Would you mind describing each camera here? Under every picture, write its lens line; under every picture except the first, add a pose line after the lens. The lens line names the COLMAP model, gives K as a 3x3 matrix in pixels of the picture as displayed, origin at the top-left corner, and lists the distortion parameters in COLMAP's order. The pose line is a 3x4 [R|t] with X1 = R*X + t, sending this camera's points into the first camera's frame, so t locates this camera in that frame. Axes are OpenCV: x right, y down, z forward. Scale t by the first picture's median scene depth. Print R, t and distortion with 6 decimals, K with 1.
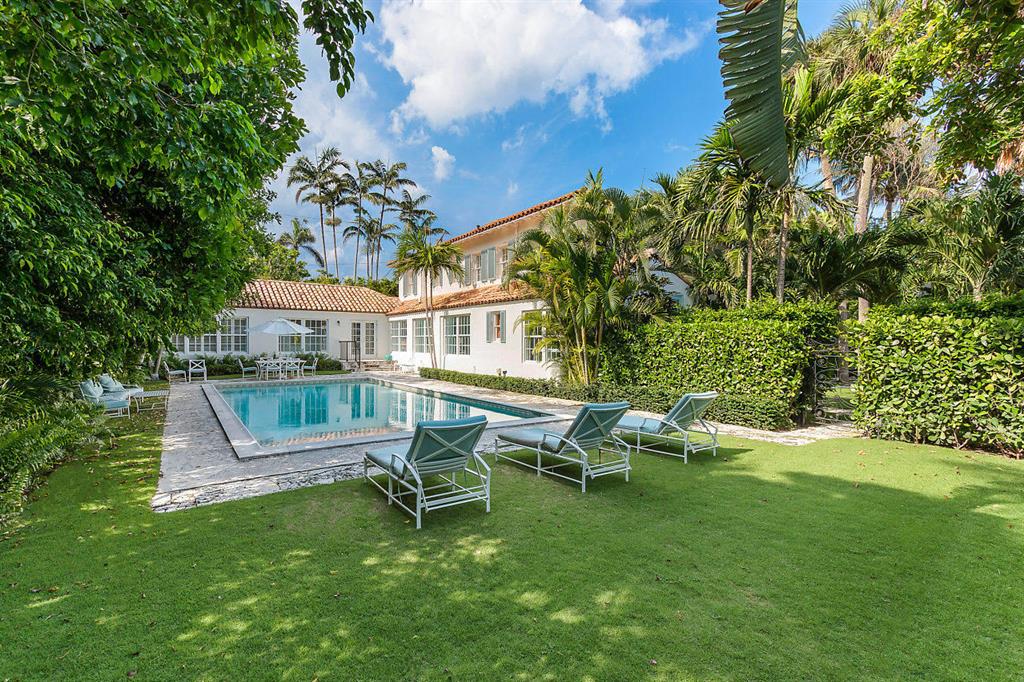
lens RADIAL K [[451.5, 0, 512.0], [0, 451.5, 341.0], [0, 0, 1]] dist [-0.000159, 0.000531]
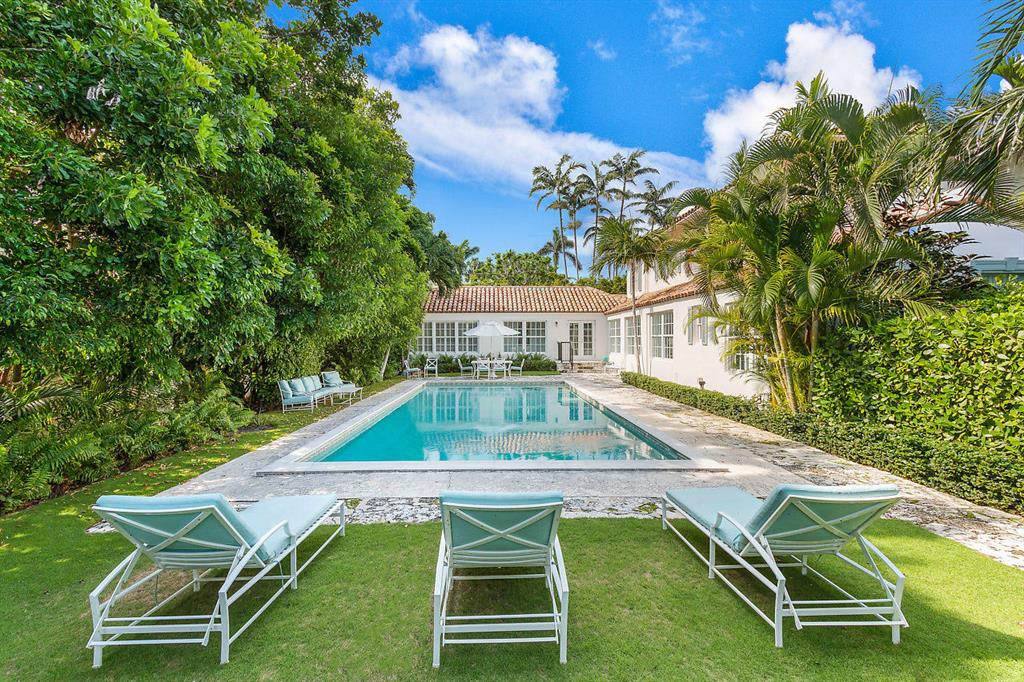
lens RADIAL K [[451.5, 0, 512.0], [0, 451.5, 341.0], [0, 0, 1]] dist [-0.000159, 0.000531]
pose [[0.834392, -0.004513, -0.551154, 0.104119], [0.007204, 0.999970, 0.002718, -0.006154], [0.551125, -0.006239, 0.834399, 0.127180]]
